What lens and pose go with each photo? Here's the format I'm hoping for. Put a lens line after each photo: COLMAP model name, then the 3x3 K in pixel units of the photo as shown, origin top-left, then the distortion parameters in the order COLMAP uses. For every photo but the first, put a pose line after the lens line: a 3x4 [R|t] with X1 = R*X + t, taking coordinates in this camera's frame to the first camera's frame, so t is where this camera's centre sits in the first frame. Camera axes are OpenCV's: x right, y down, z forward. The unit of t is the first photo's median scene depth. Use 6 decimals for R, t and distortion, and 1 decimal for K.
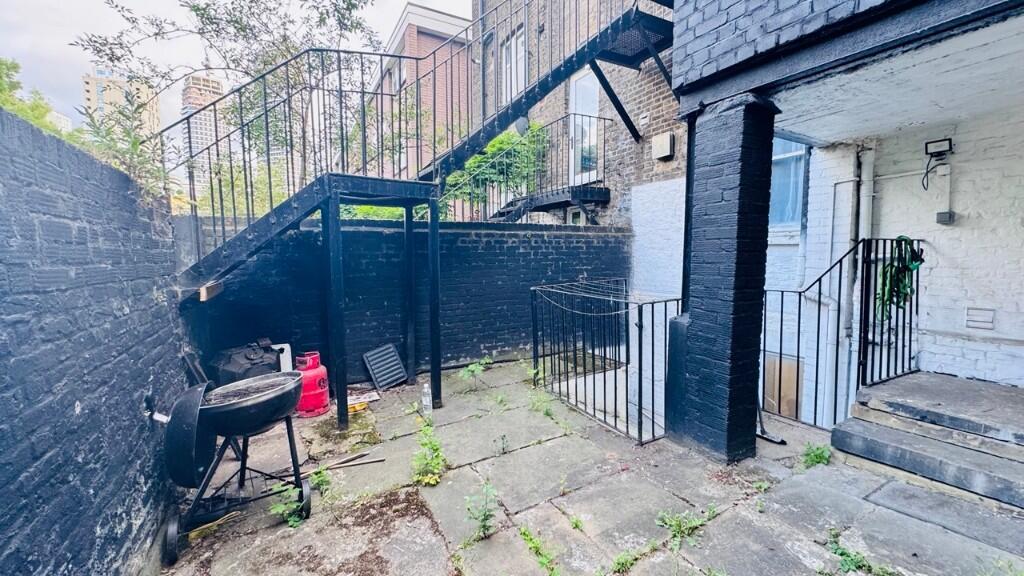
lens RADIAL K [[409.6, 0, 511.1], [0, 409.6, 288.1], [0, 0, 1]] dist [-0.002162, 0.000105]
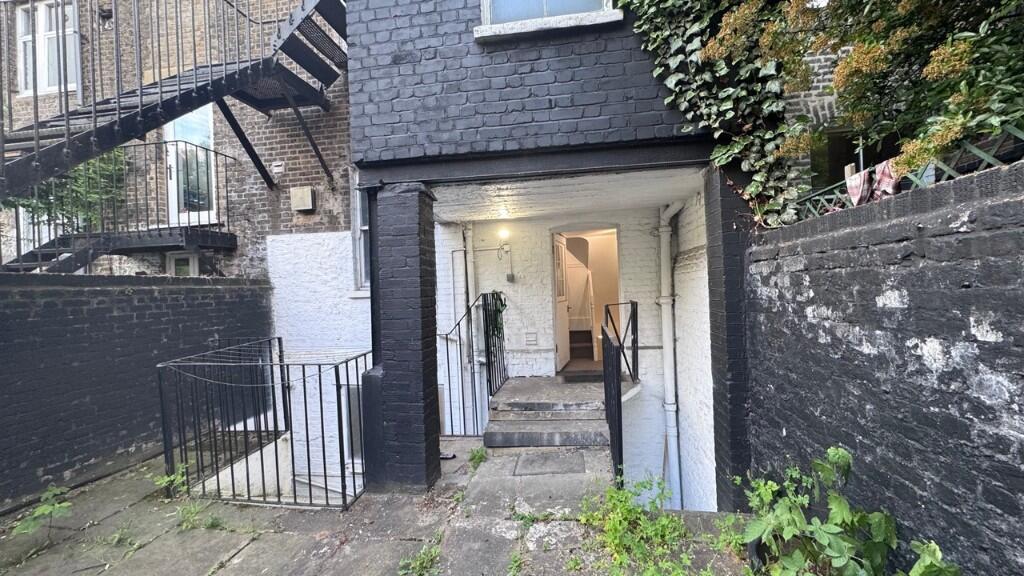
lens RADIAL K [[409.6, 0, 511.1], [0, 409.6, 288.1], [0, 0, 1]] dist [-0.002162, 0.000105]
pose [[0.603795, -0.018029, 0.796935, -0.144736], [0.100536, 0.993483, -0.053696, -0.032994], [-0.790774, 0.112542, 0.601673, 0.031863]]
